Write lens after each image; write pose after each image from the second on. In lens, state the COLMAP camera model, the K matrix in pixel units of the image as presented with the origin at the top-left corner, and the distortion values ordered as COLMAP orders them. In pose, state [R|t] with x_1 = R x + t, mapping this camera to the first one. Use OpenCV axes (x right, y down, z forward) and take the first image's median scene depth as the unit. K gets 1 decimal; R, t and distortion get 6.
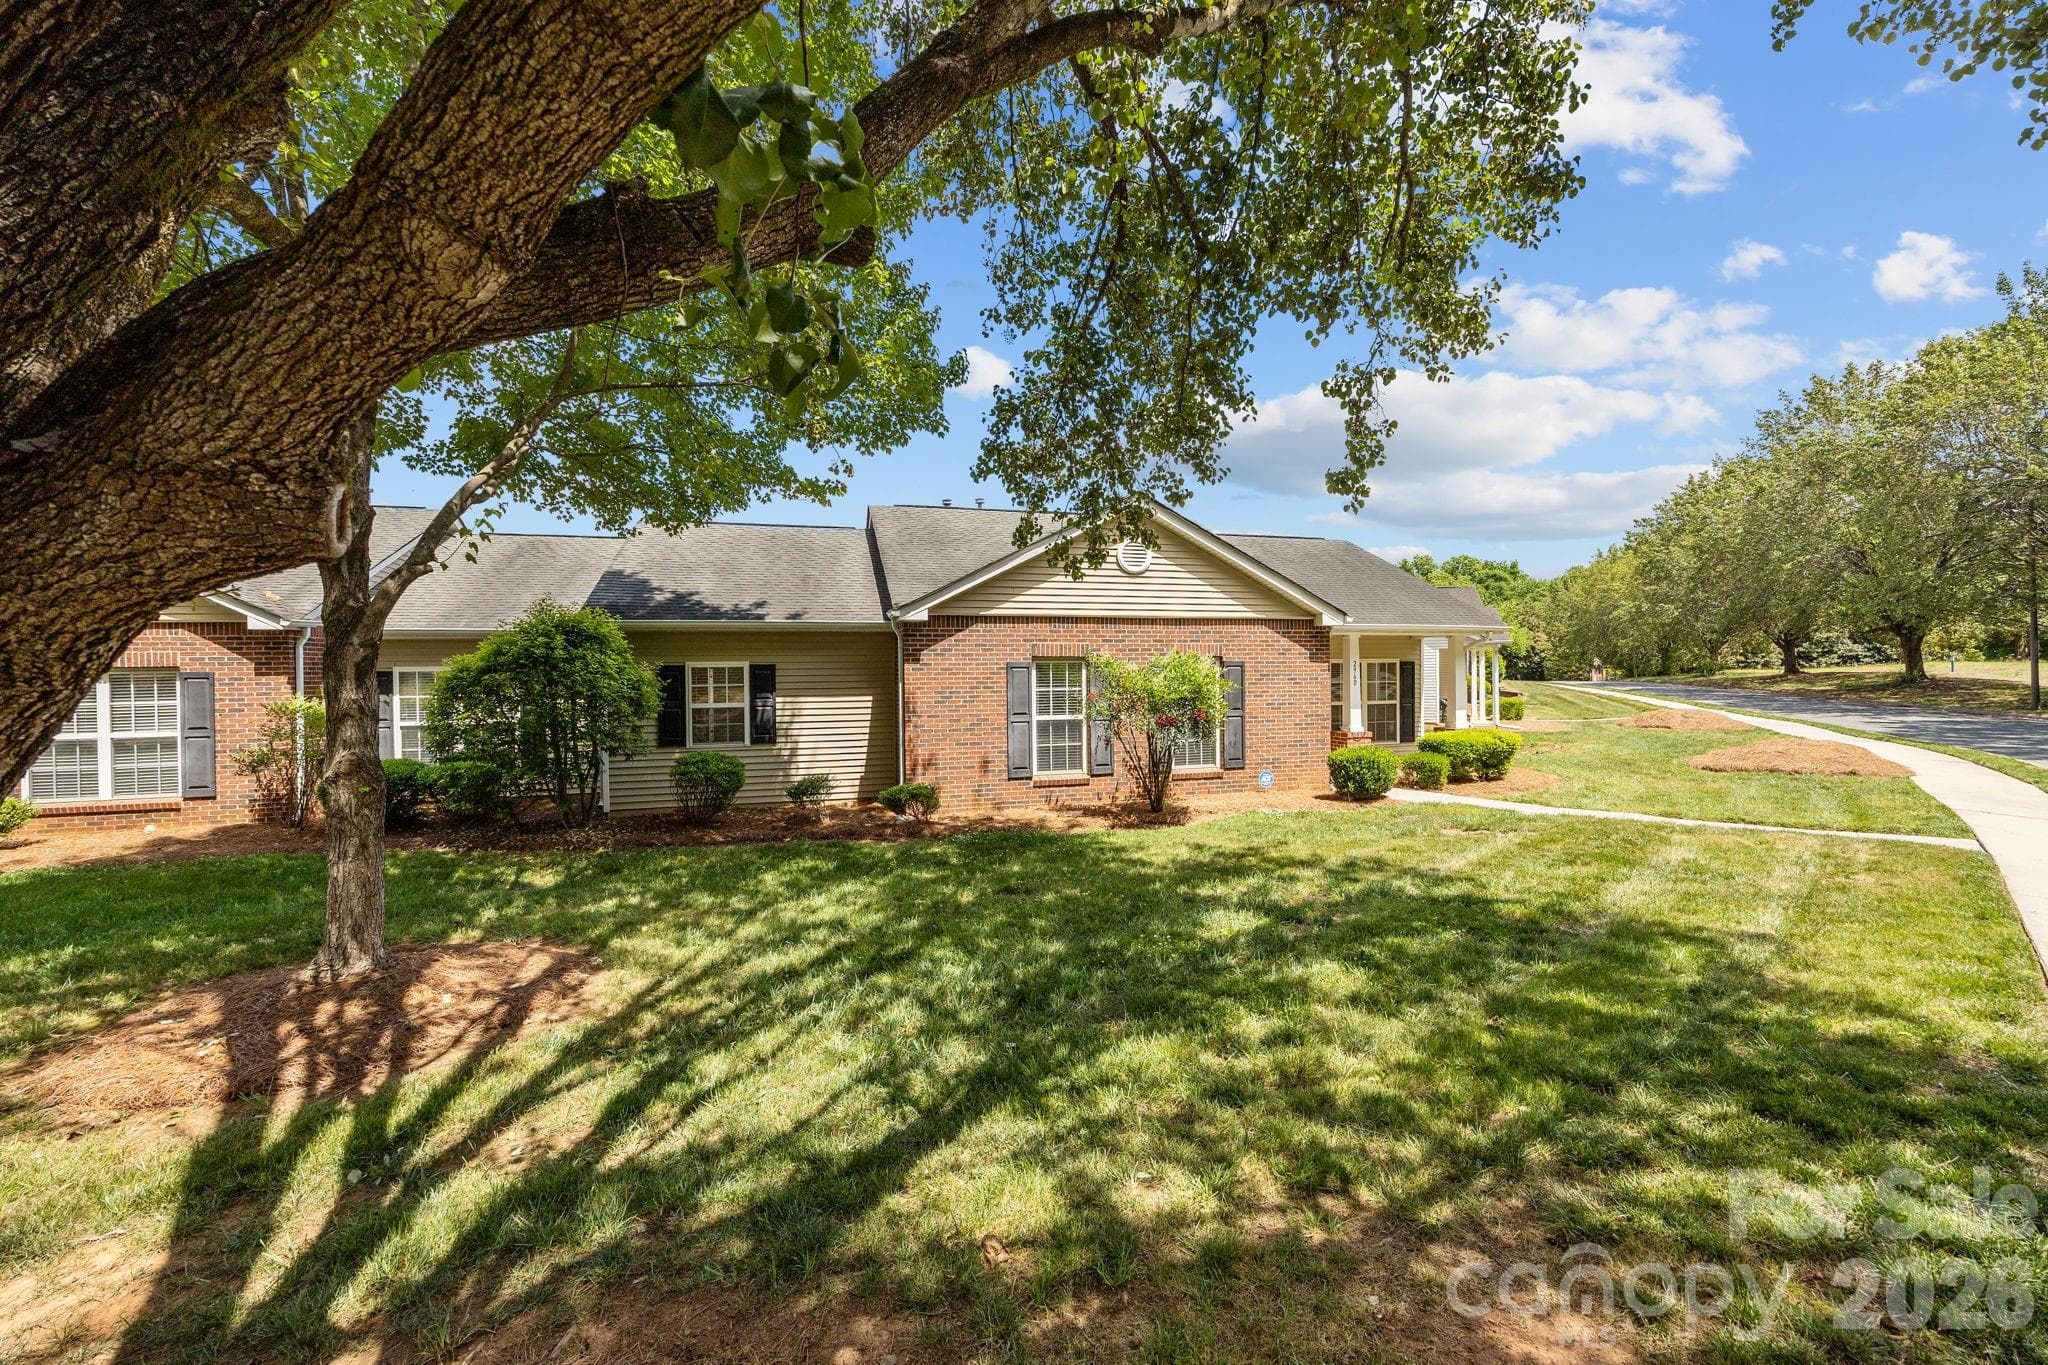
lens RADIAL K [[793.1, 0, 1024.0], [0, 793.1, 682.5], [0, 0, 1]] dist [-0.001541, -0.000377]
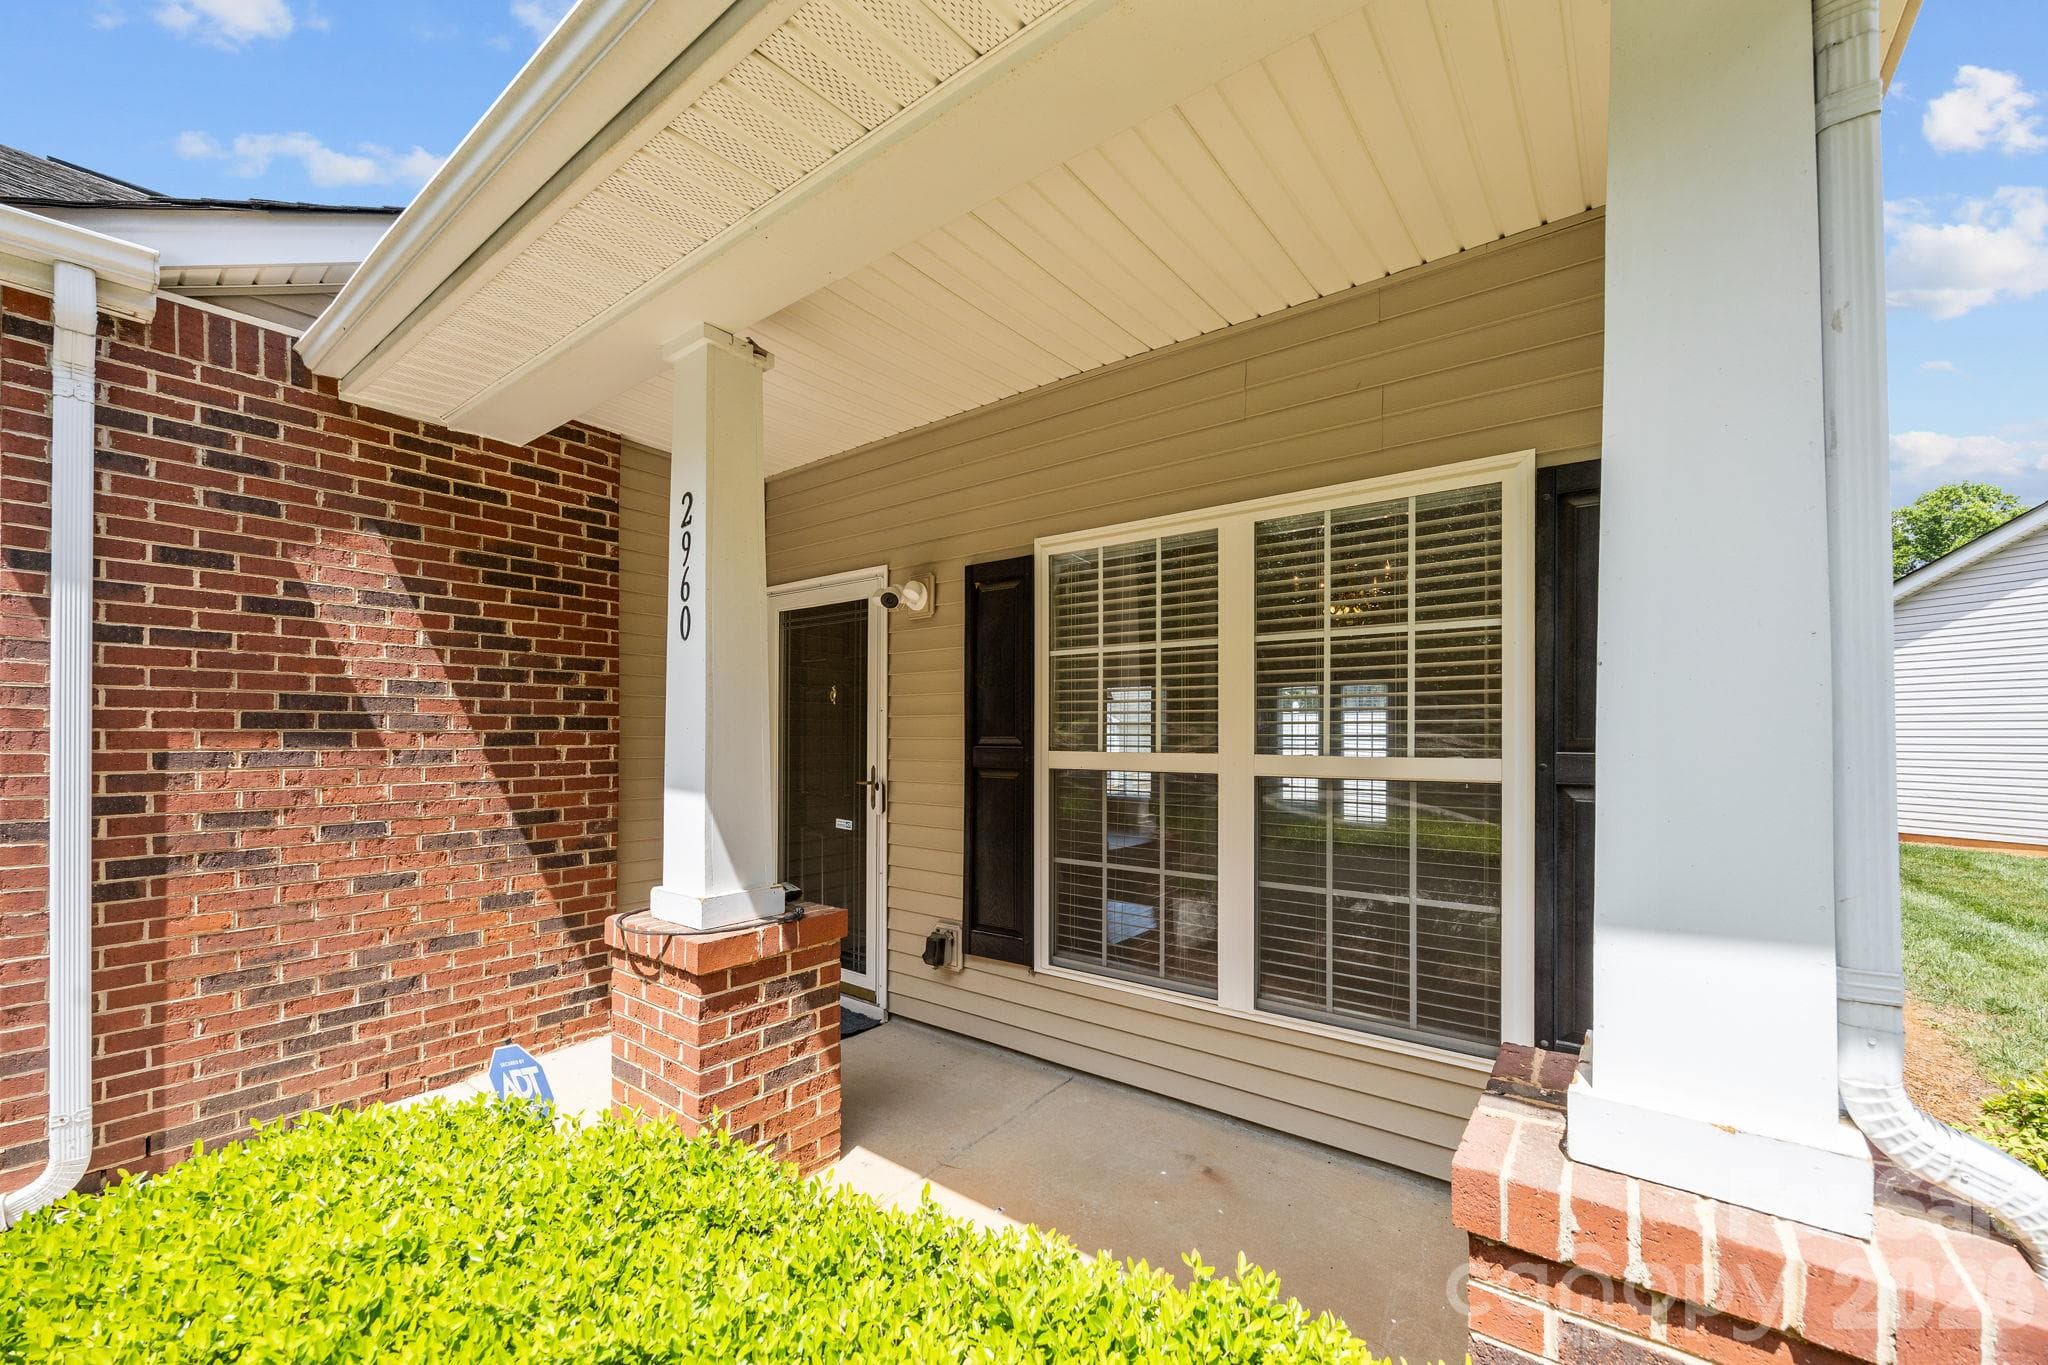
lens RADIAL K [[792.7, 0, 1042.5], [0, 792.7, 737.7], [0, 0, 1]] dist [-0.002275, -0.000285]
pose [[0.610972, 0.016391, -0.791483, 0.743017], [-0.020259, 0.999782, 0.005067, 0.027060], [0.791393, 0.012939, 0.611171, 1.198176]]
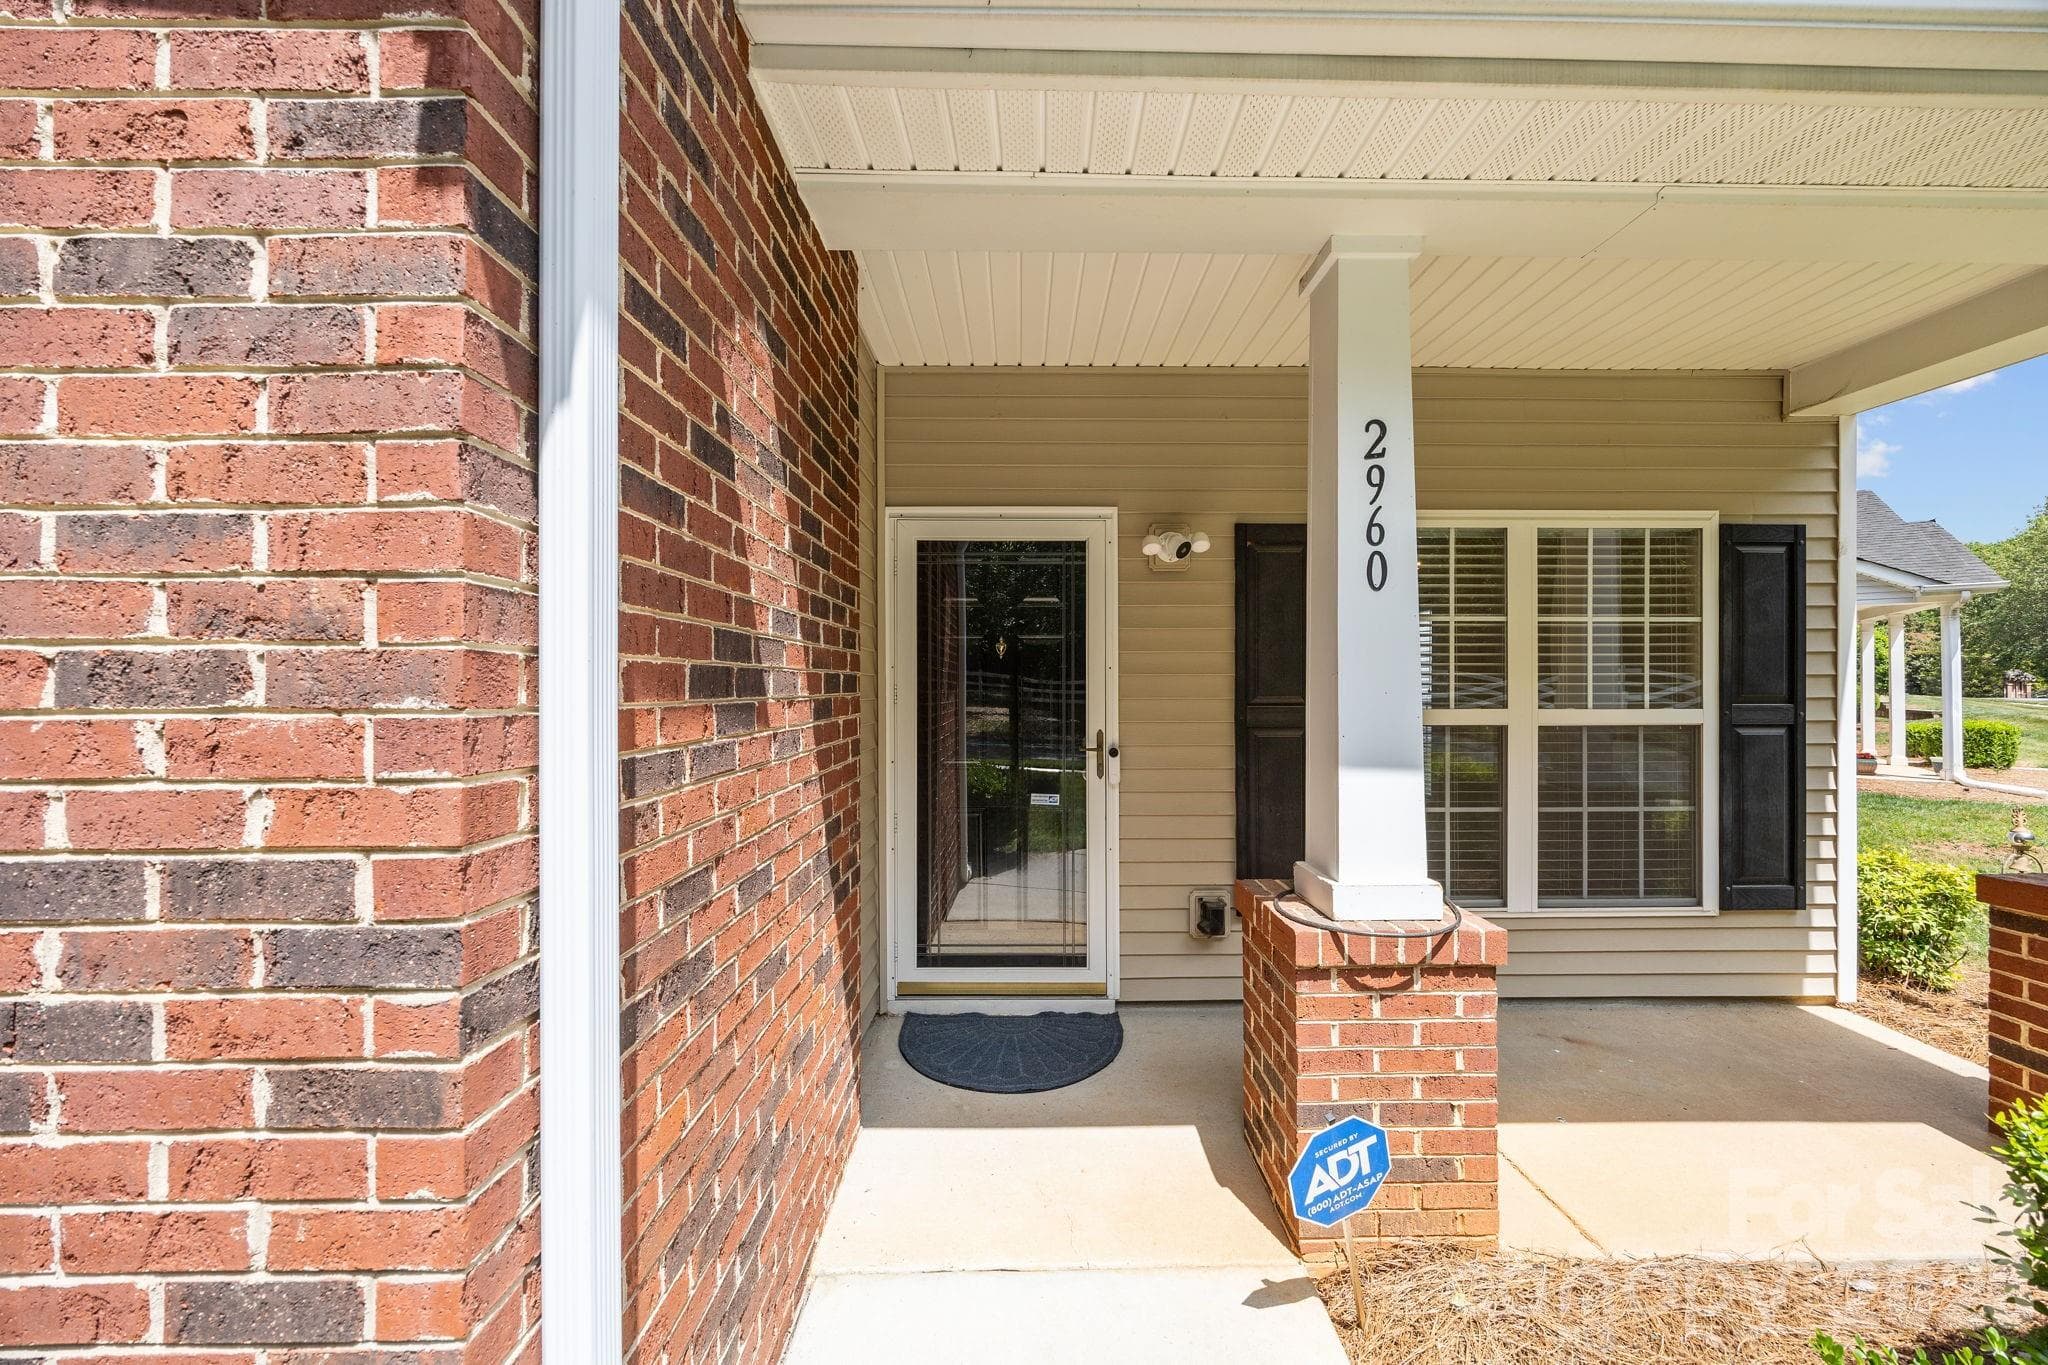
lens RADIAL K [[777.7, 0, 1029.4], [0, 777.7, 684.9], [0, 0, 1]] dist [-0.000519, -0.000058]
pose [[0.967545, 0.009732, -0.252513, 0.490965], [-0.013185, 0.999841, -0.011987, 0.028873], [0.252356, 0.014928, 0.967519, 1.061833]]
